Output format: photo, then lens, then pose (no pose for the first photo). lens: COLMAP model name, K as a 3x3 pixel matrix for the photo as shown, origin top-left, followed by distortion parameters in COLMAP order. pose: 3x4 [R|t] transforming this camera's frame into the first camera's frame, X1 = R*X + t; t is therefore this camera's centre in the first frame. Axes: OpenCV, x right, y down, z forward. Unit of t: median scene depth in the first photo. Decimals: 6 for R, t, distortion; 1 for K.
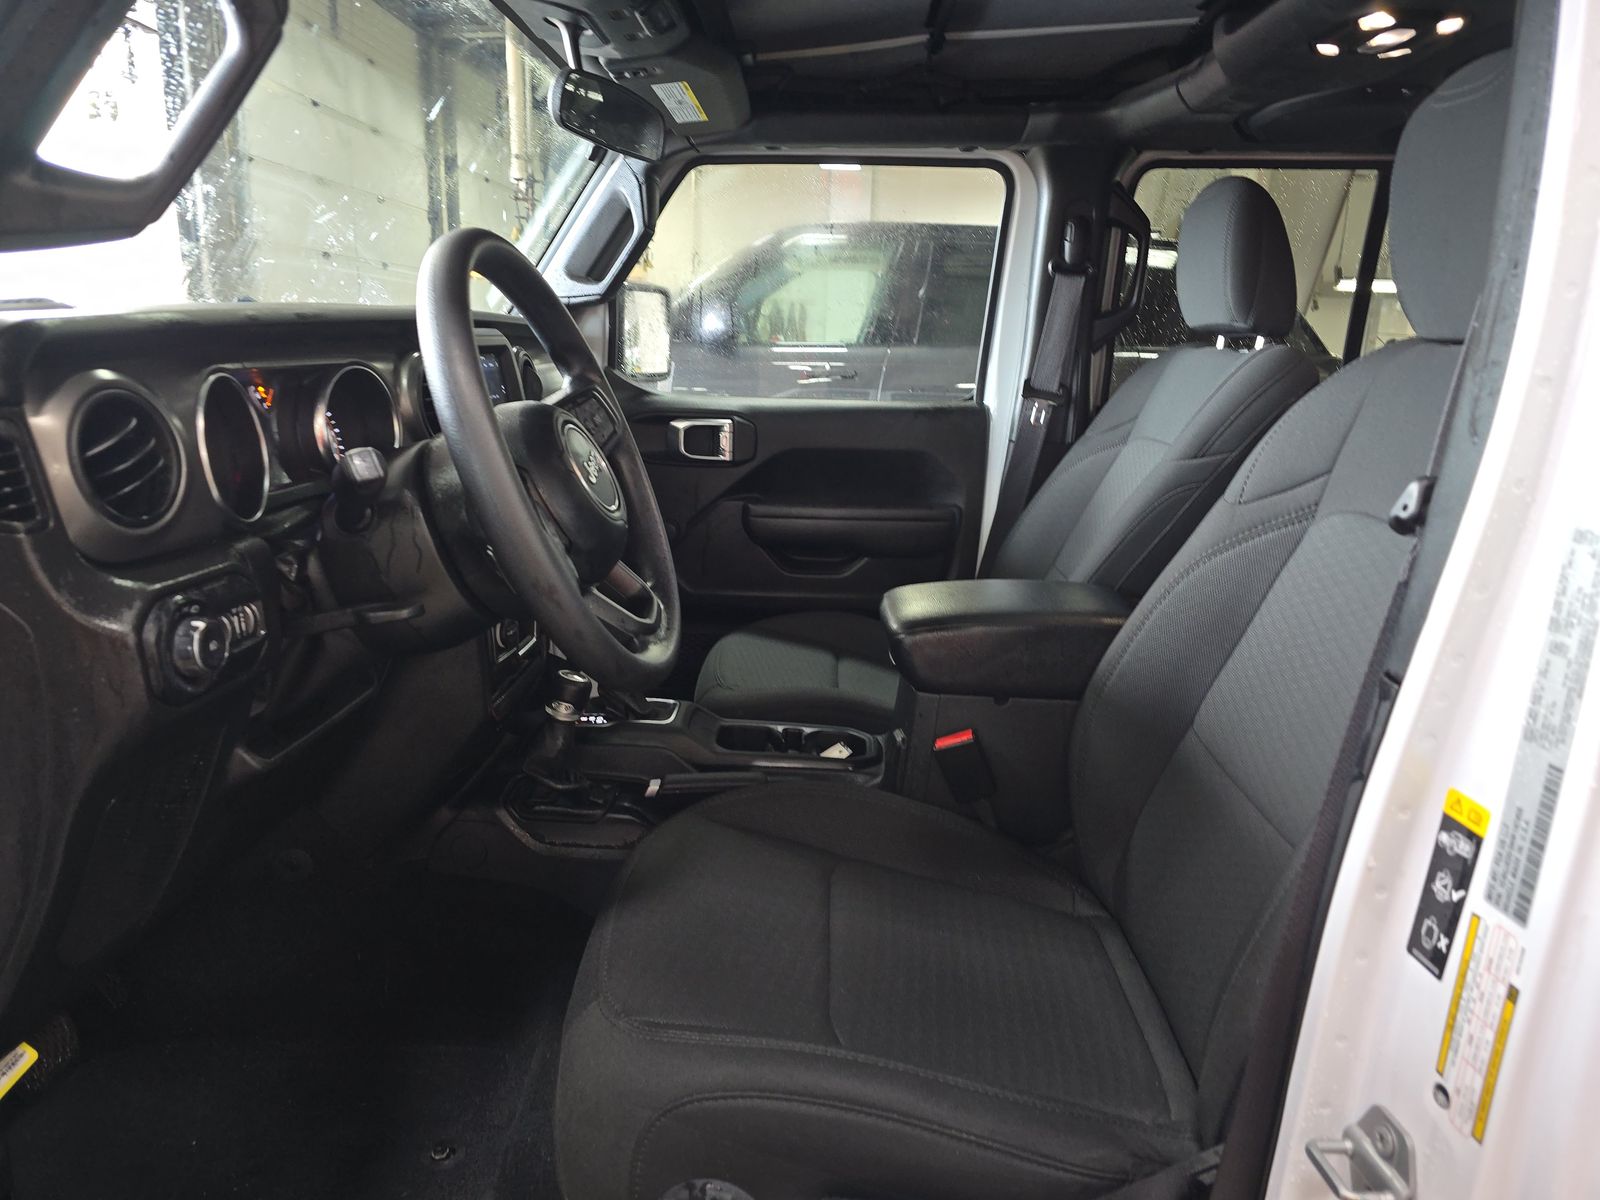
lens RADIAL K [[1083.3, 0, 801.3], [0, 1083.3, 605.5], [0, 0, 1]] dist [0.061082, -0.057216]
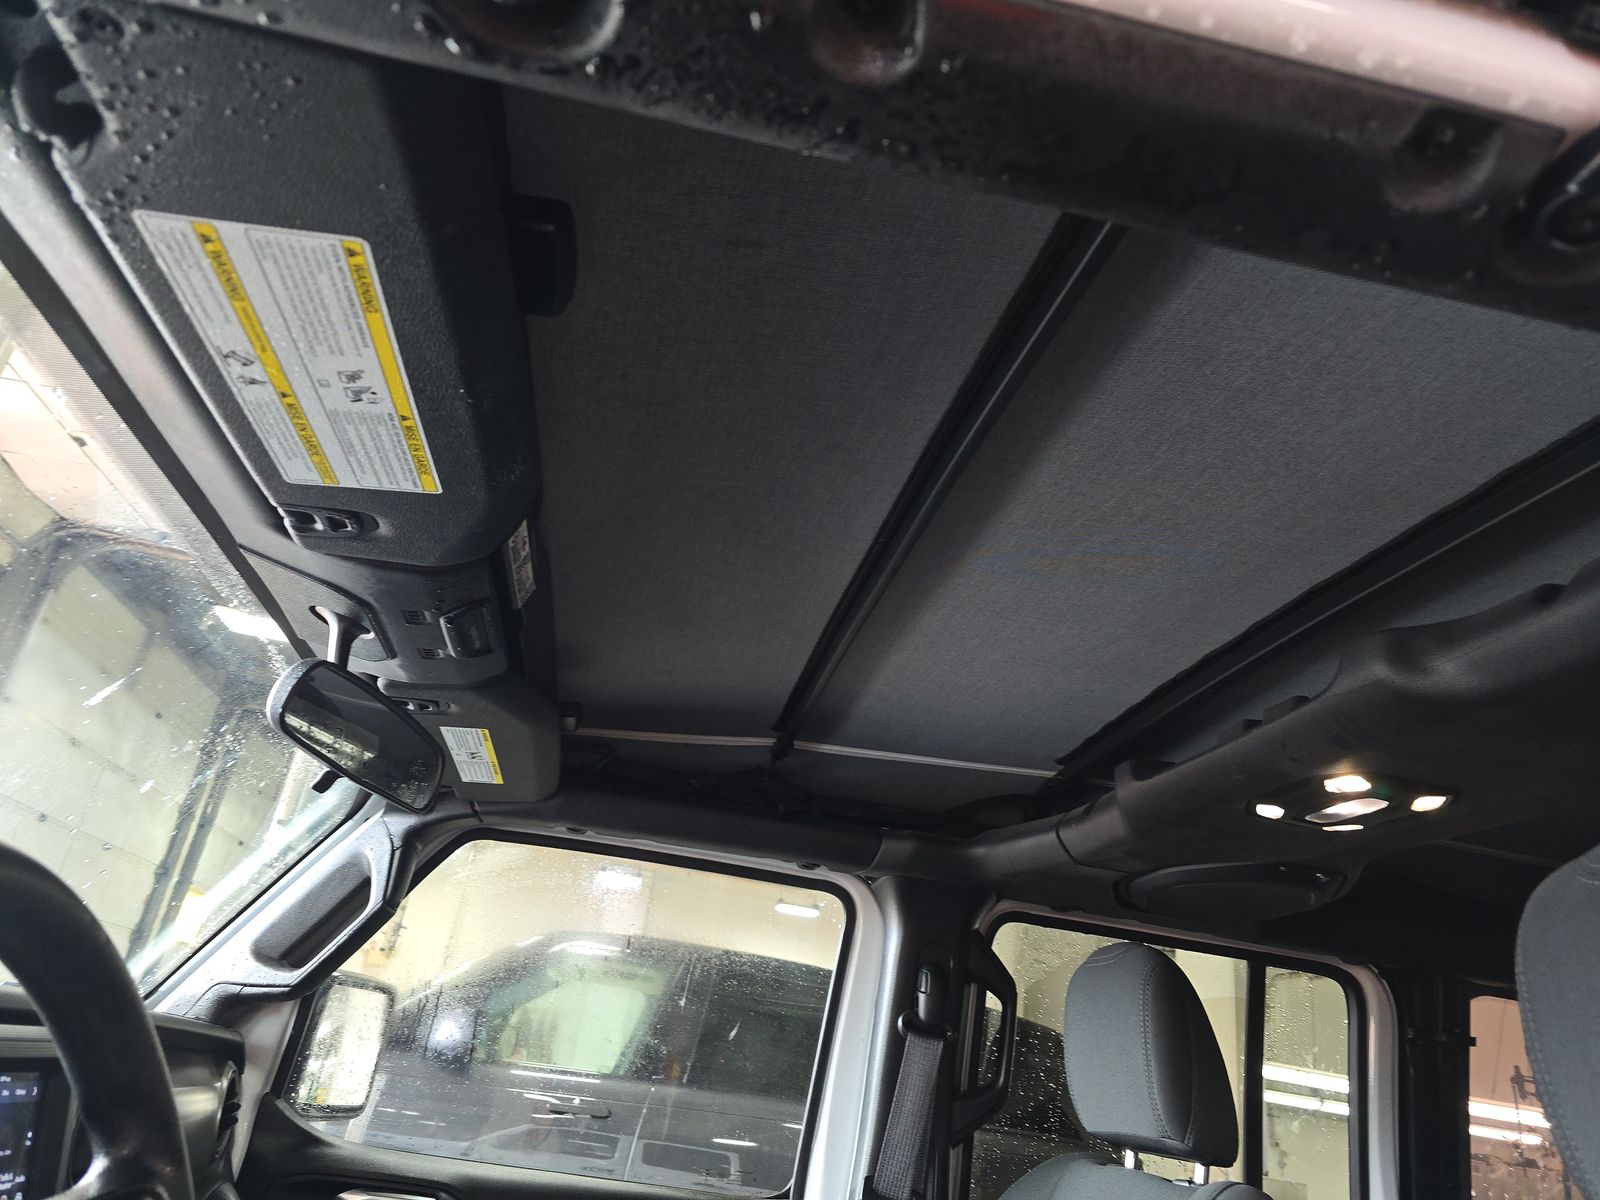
lens RADIAL K [[1083.3, 0, 801.3], [0, 1083.3, 605.5], [0, 0, 1]] dist [0.061082, -0.057216]
pose [[0.971225, 0.181308, 0.154433, -0.018261], [-0.053258, 0.797347, -0.601167, -0.072559], [-0.232133, 0.575643, 0.784060, 0.225512]]
